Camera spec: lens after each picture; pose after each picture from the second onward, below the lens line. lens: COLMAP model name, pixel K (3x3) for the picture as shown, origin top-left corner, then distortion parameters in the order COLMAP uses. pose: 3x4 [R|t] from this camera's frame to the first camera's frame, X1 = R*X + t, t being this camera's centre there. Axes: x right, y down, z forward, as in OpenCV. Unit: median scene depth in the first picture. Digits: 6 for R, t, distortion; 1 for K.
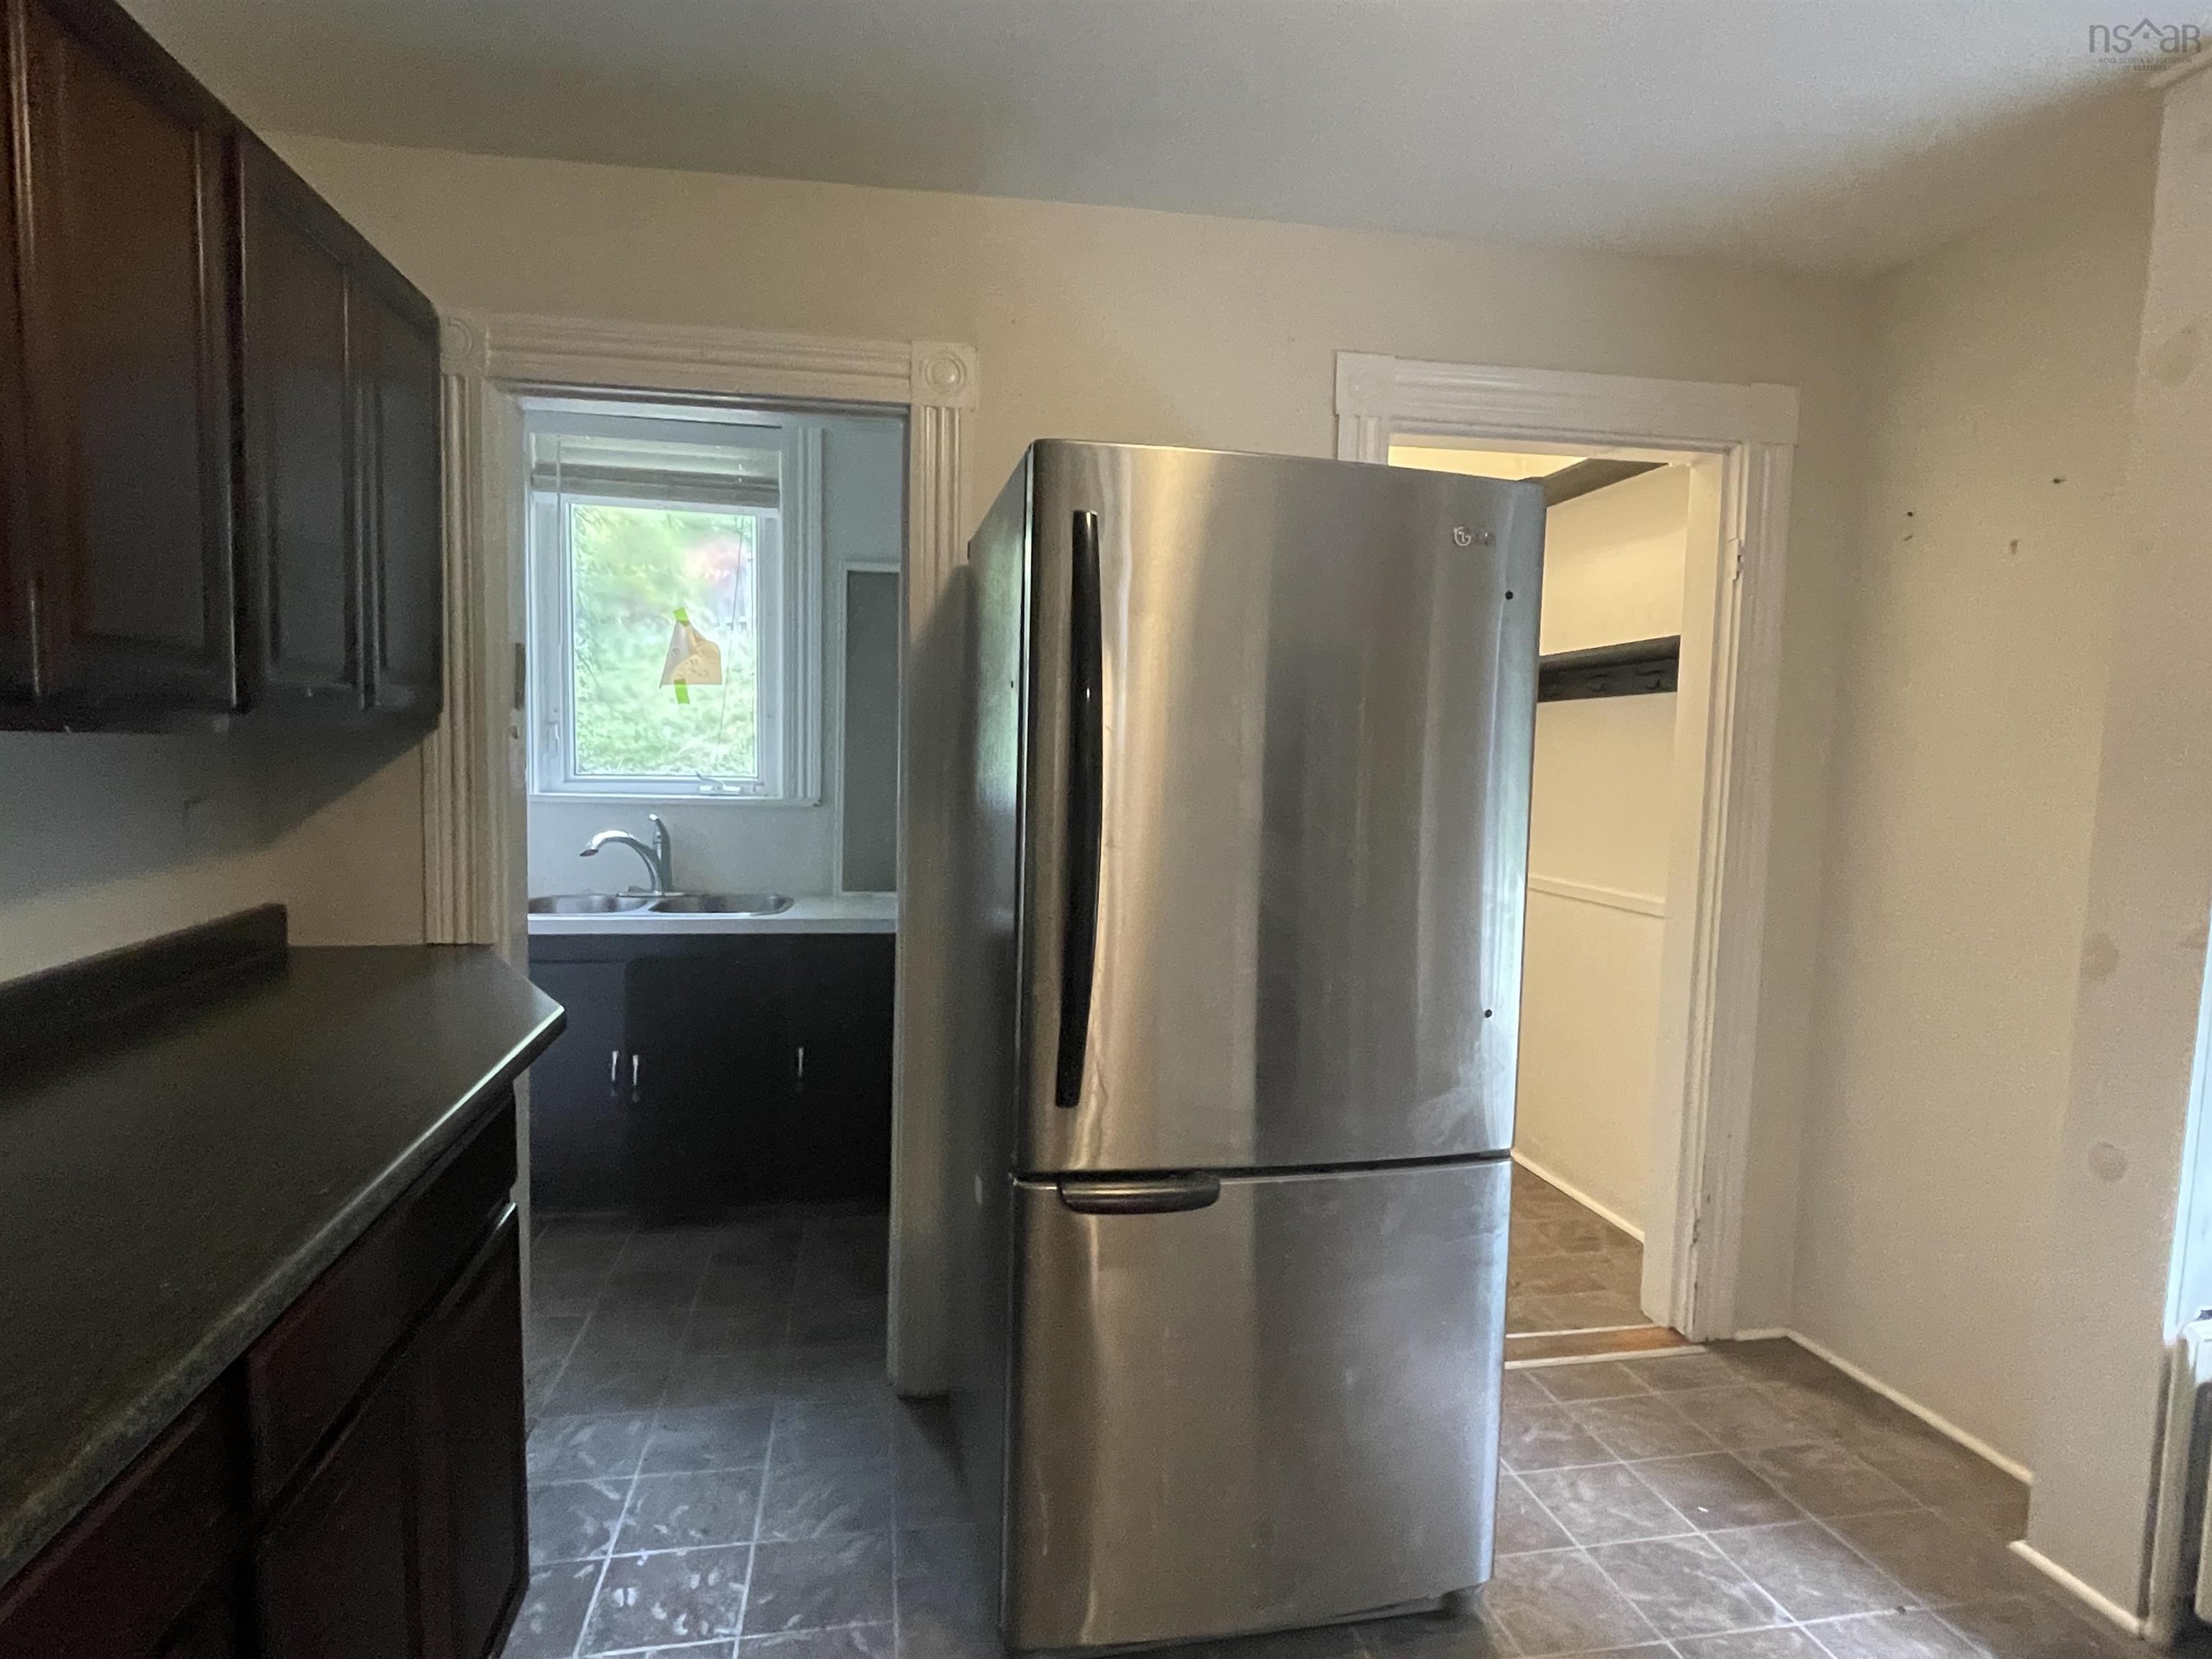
lens RADIAL K [[1233.3, 0, 1102.8], [0, 1233.3, 837.4], [0, 0, 1]] dist [-0.009125, -0.001480]
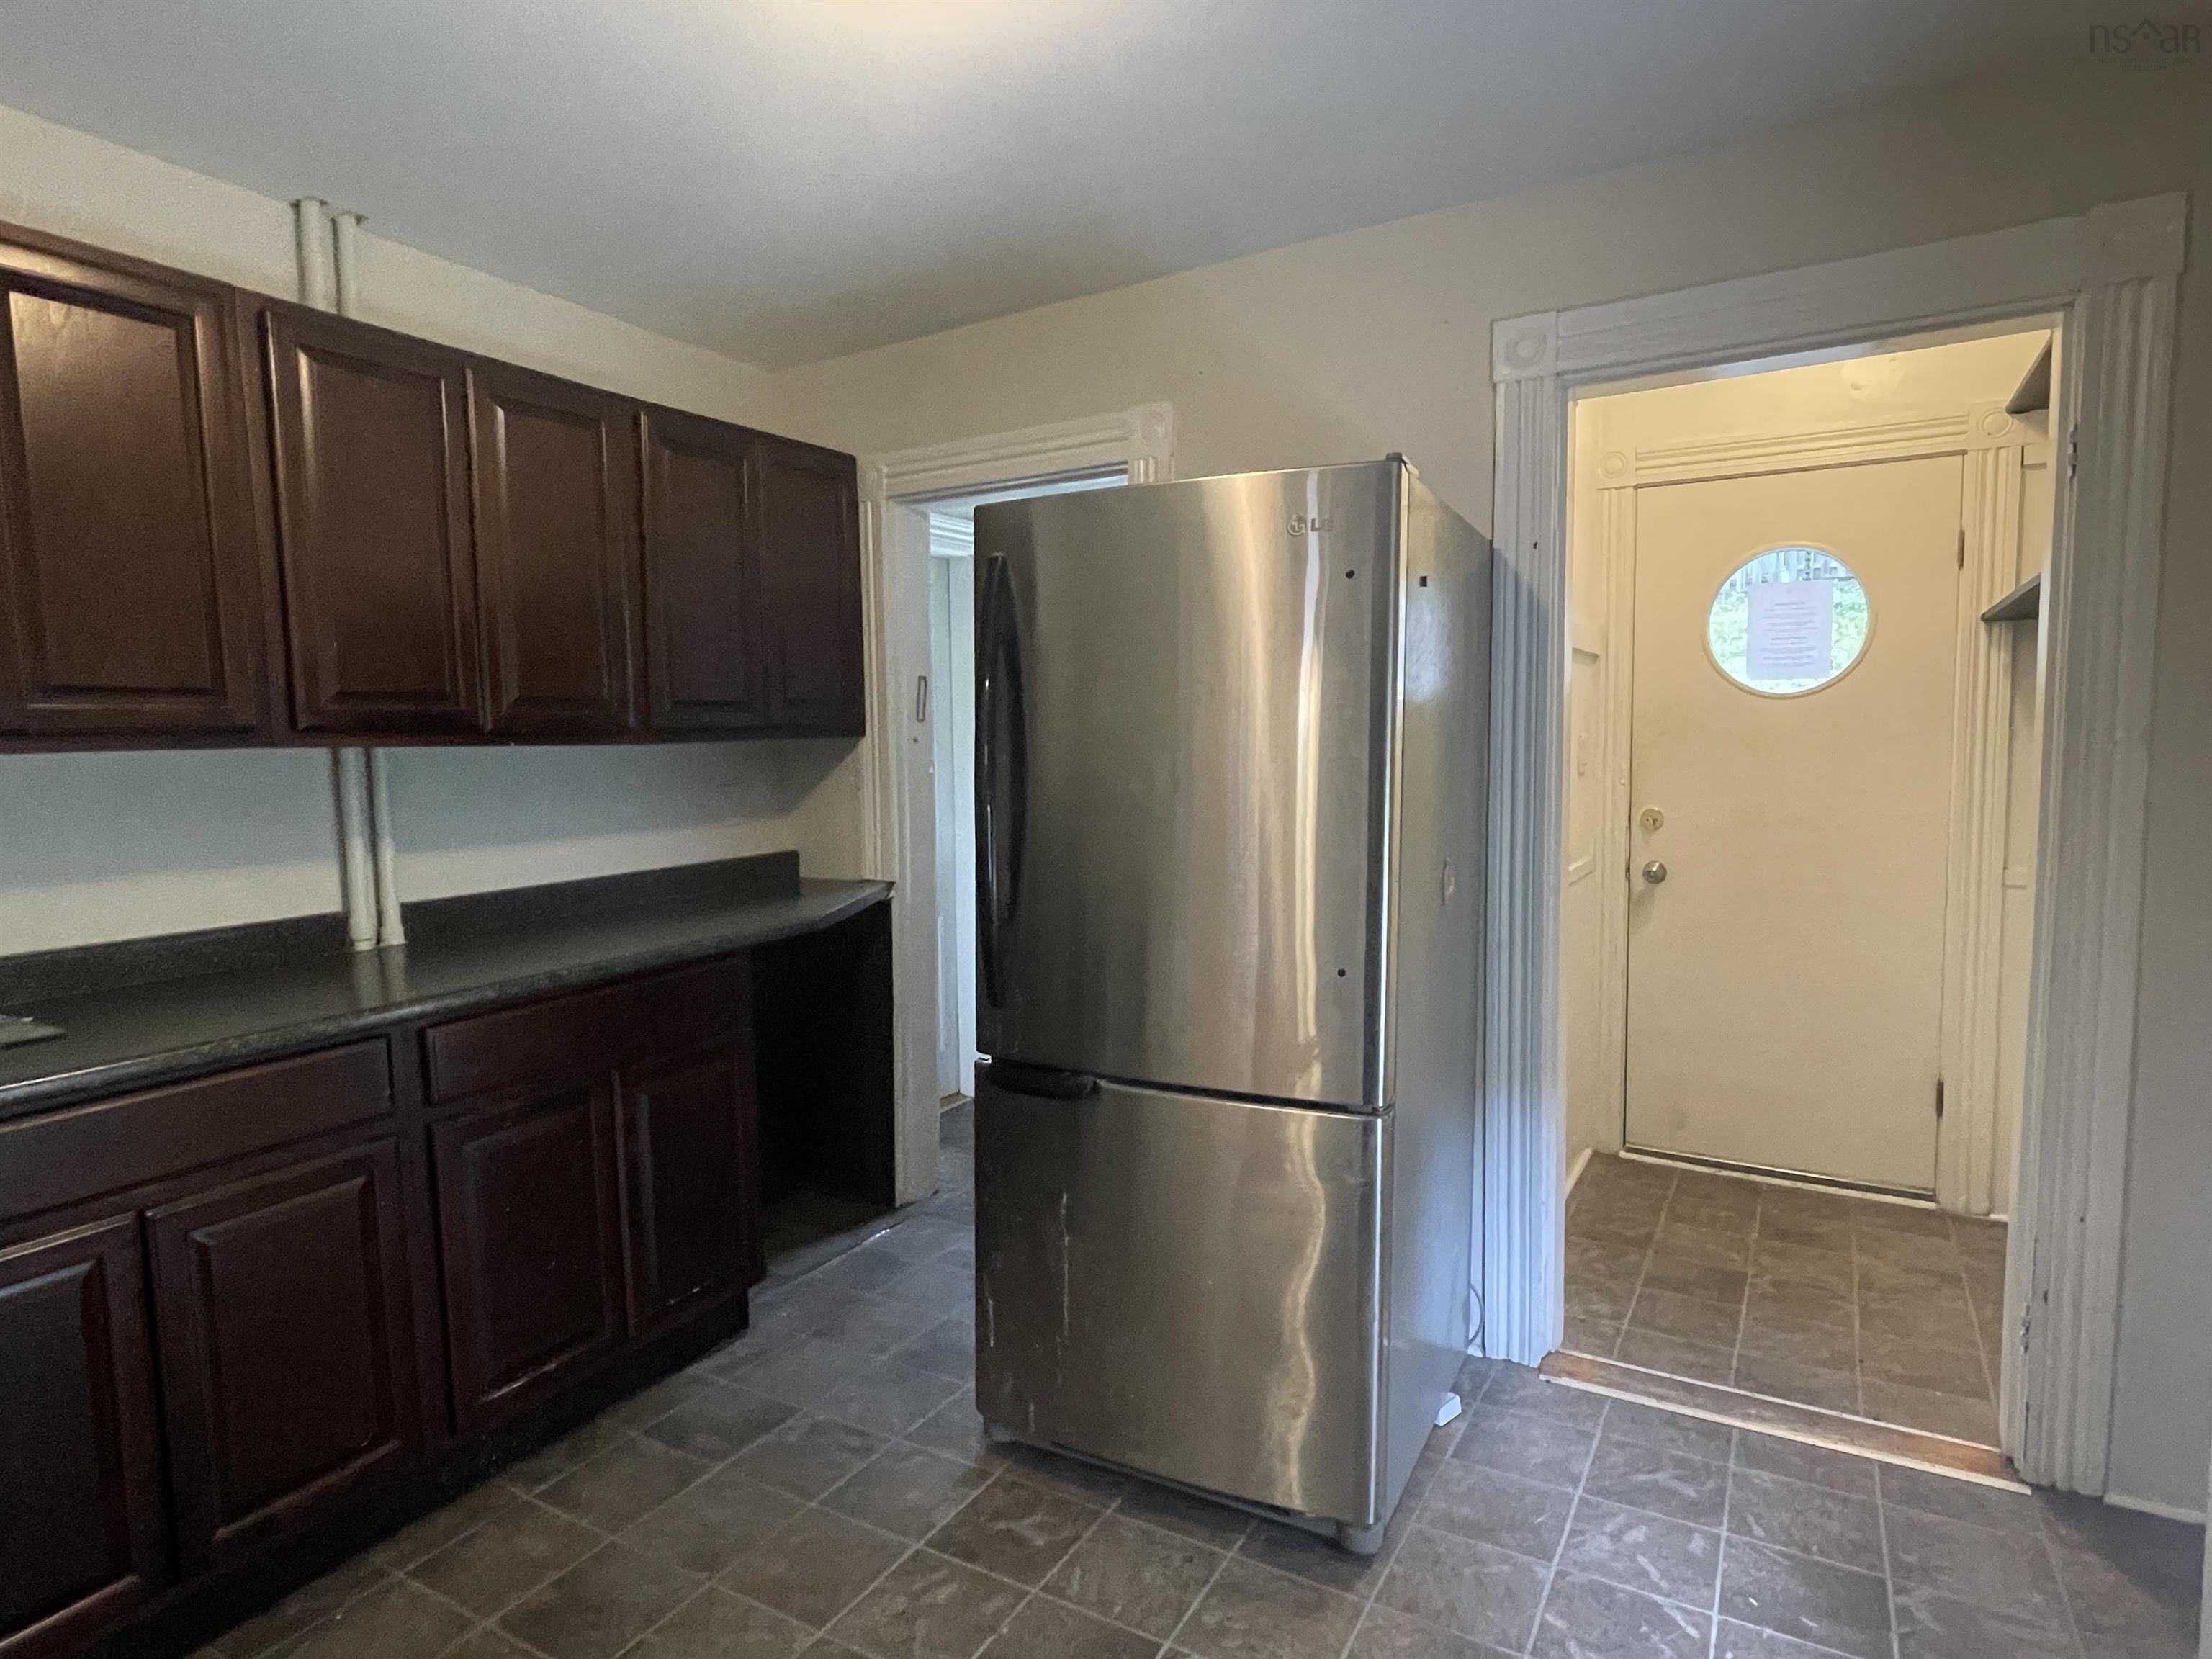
lens RADIAL K [[1233.3, 0, 1104.6], [0, 1233.3, 837.8], [0, 0, 1]] dist [-0.009125, -0.001480]
pose [[0.748936, 0.018528, -0.662383, 0.655274], [-0.018063, 0.999808, 0.007544, 0.018577], [0.662396, 0.006315, 0.749127, 0.058364]]
